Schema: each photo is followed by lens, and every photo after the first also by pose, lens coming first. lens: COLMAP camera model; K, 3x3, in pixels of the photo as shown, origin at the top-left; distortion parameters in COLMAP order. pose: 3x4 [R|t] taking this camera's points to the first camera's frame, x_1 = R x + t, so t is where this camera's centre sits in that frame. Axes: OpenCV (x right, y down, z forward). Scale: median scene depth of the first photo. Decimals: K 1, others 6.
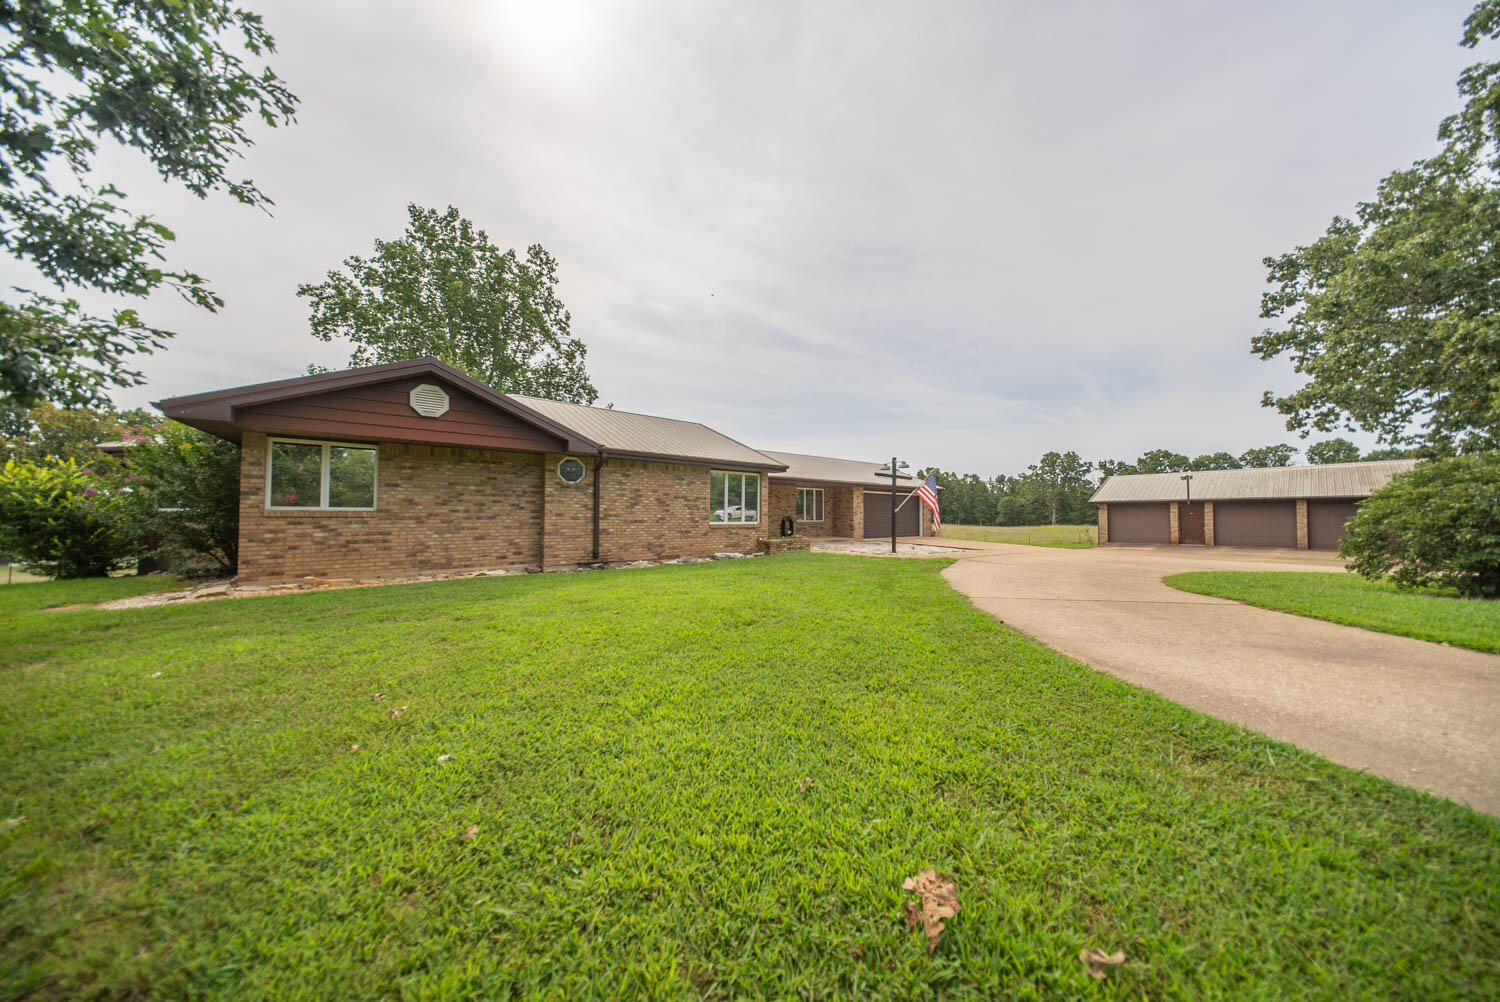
lens RADIAL K [[443.0, 0, 756.3], [0, 443.0, 501.3], [0, 0, 1]] dist [0.003742, -0.000299]
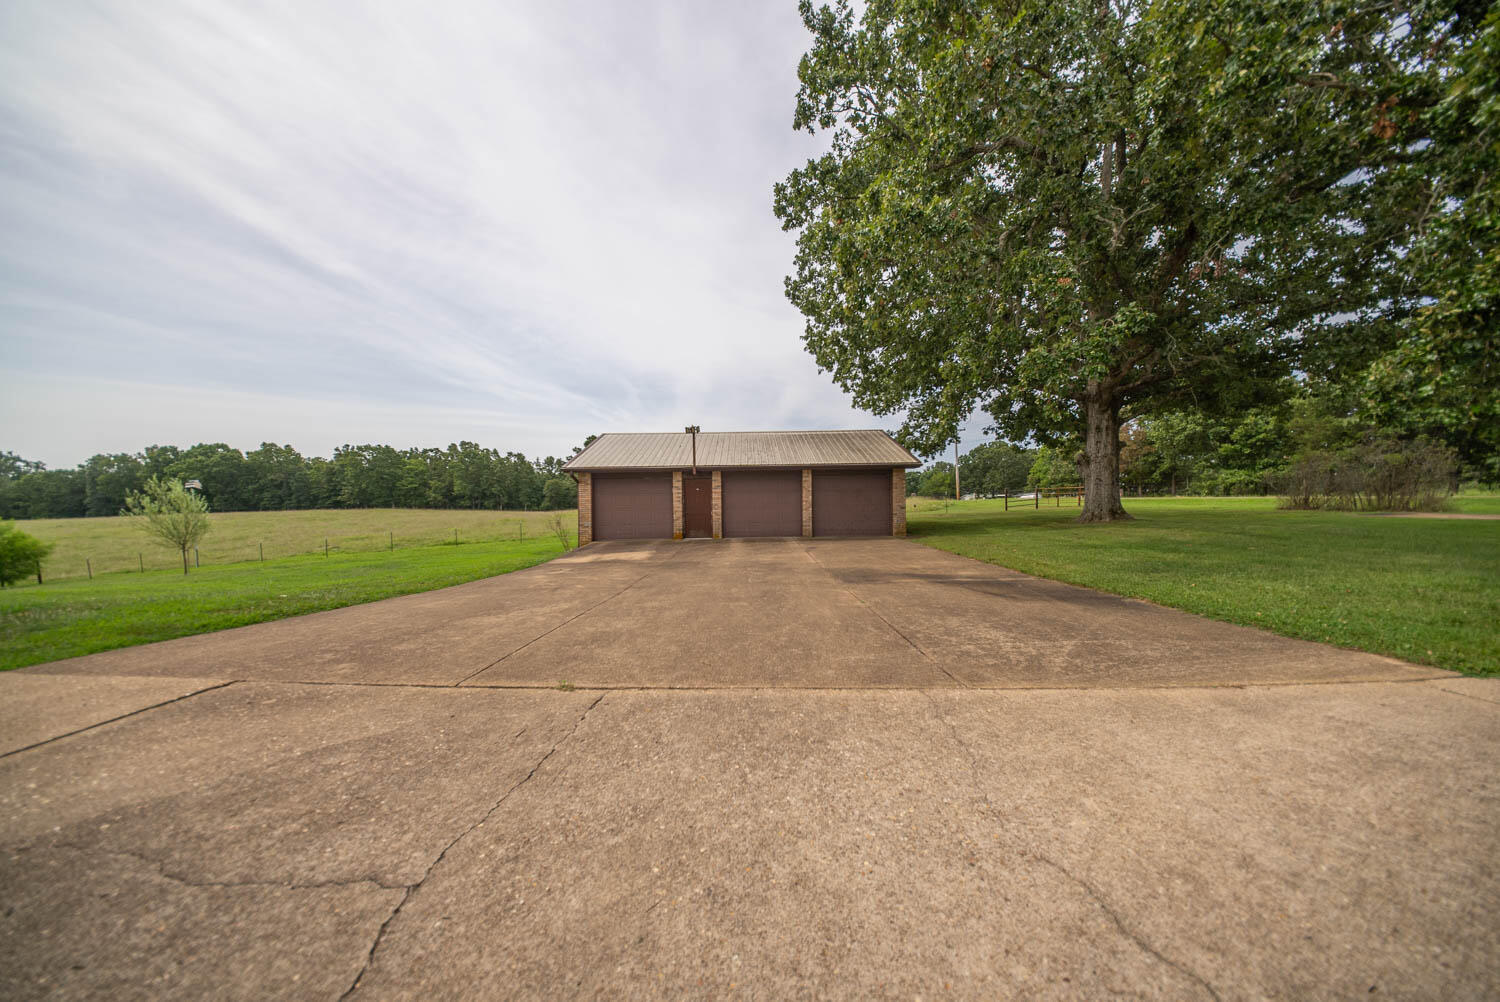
lens RADIAL K [[443.0, 0, 756.8], [0, 443.0, 503.5], [0, 0, 1]] dist [0.003742, -0.000299]
pose [[0.610278, -0.020263, 0.791928, 1.115760], [-0.011619, 0.999336, 0.034524, 0.052782], [-0.792102, -0.030271, 0.609637, 1.151927]]
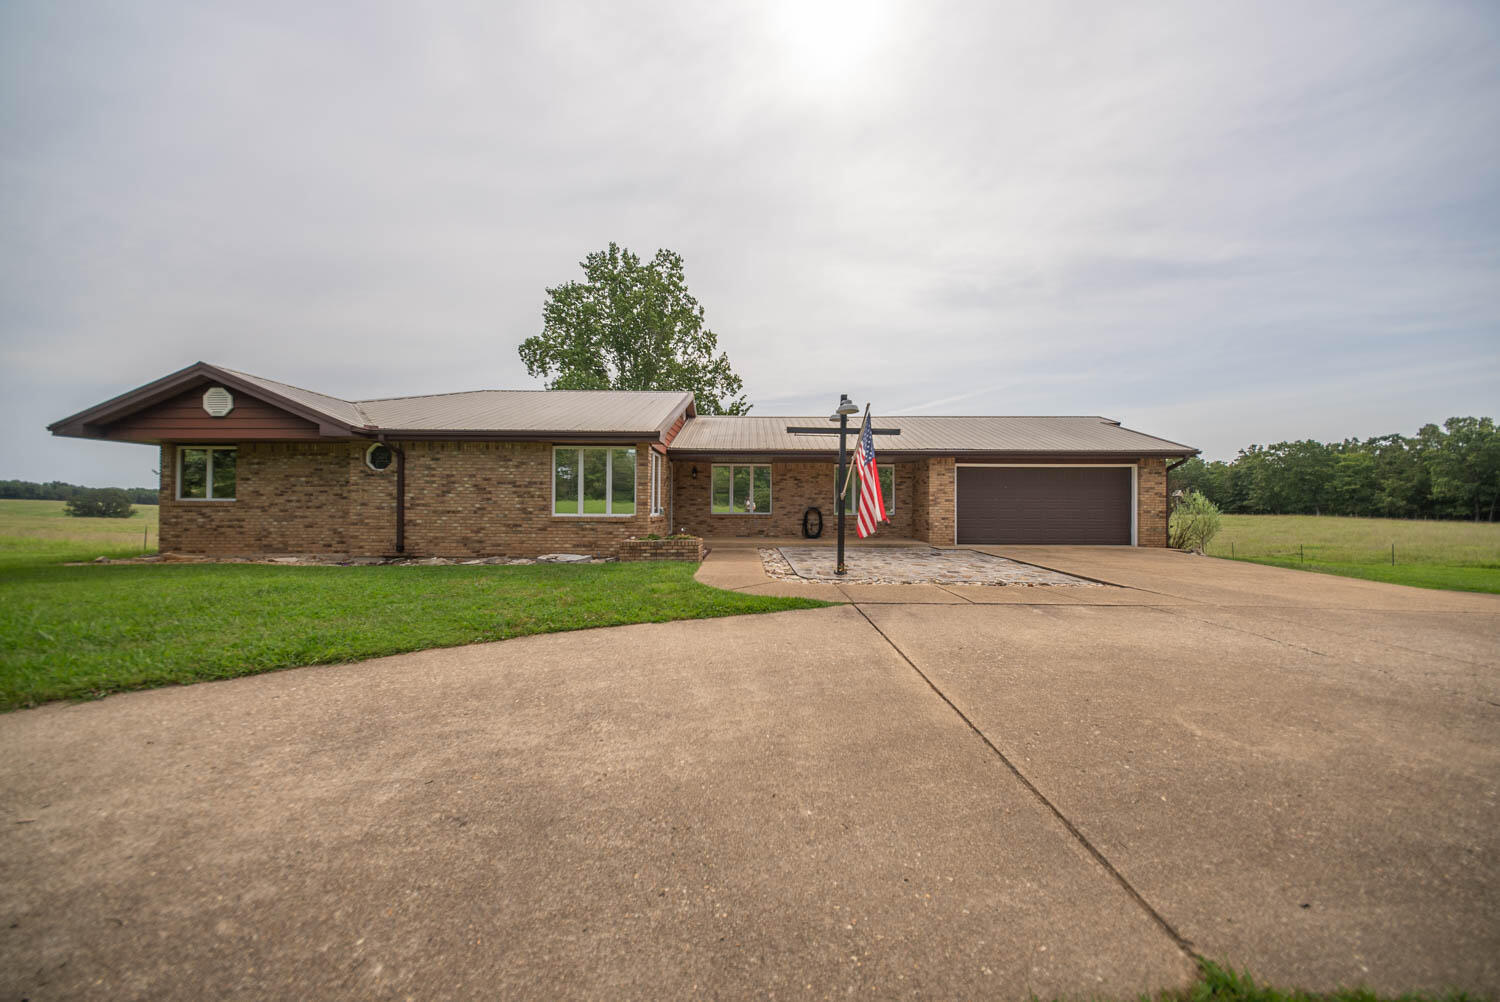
lens RADIAL K [[443.0, 0, 751.4], [0, 443.0, 497.8], [0, 0, 1]] dist [0.003742, -0.000299]
pose [[0.790410, -0.012329, -0.612455, 0.680374], [0.019470, 0.999798, 0.005001, 0.023691], [0.612269, -0.015877, 0.790490, 0.633990]]
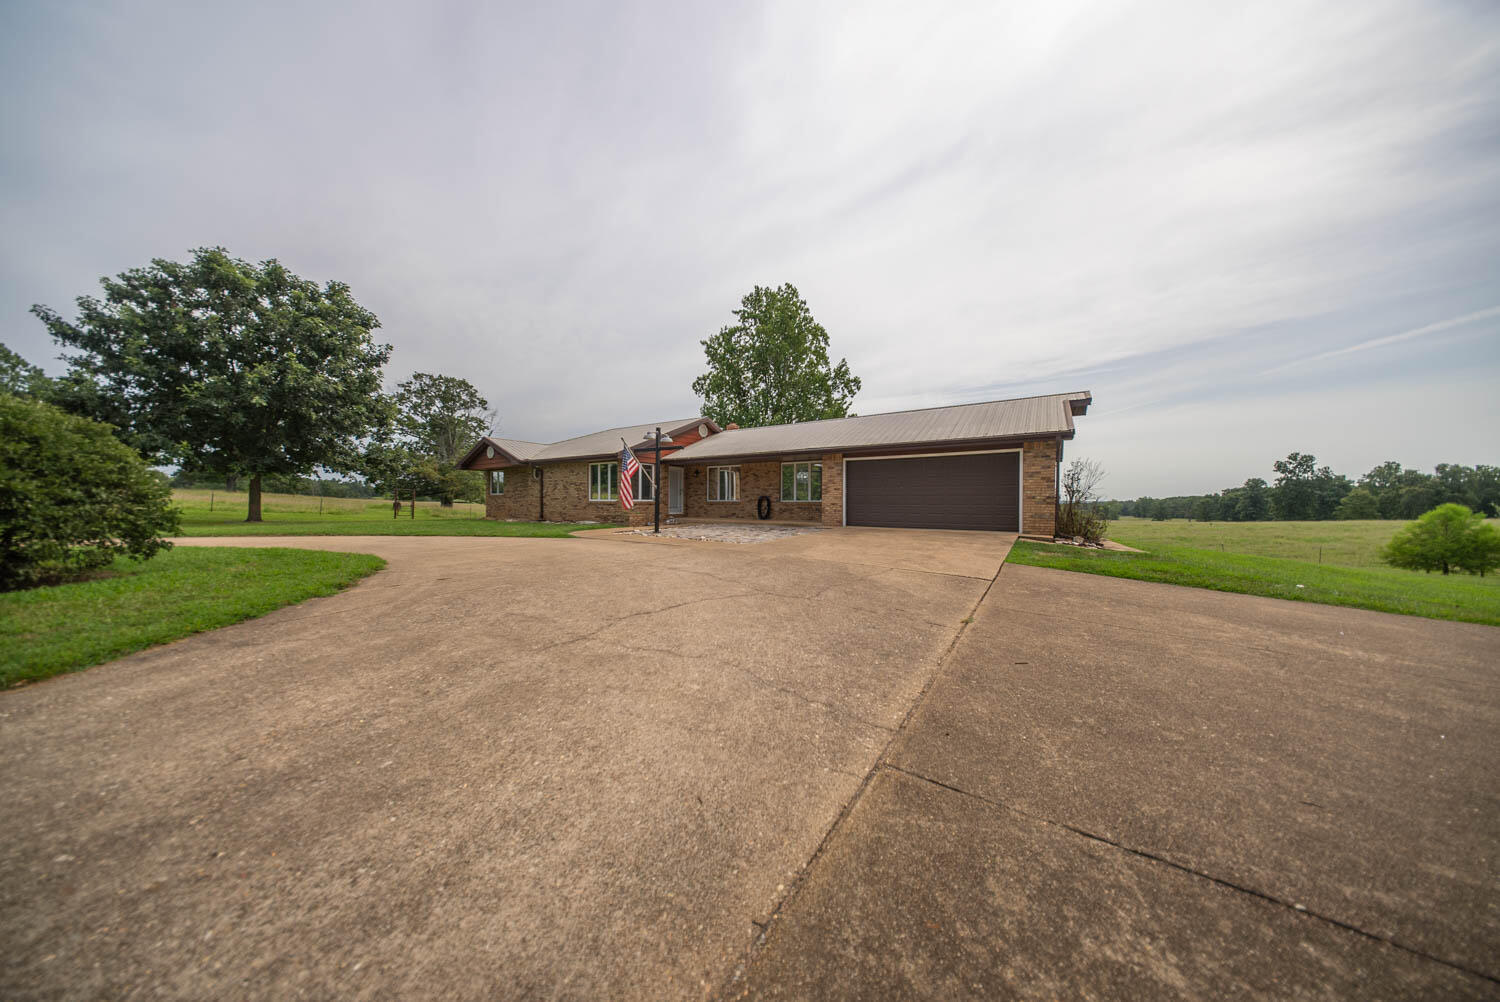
lens RADIAL K [[443.0, 0, 747.9], [0, 443.0, 504.3], [0, 0, 1]] dist [0.003742, -0.000299]
pose [[0.305510, 0.004701, -0.952177, 1.520687], [0.030162, 0.999438, 0.014612, 0.060827], [0.951711, -0.033183, 0.305197, 1.111154]]
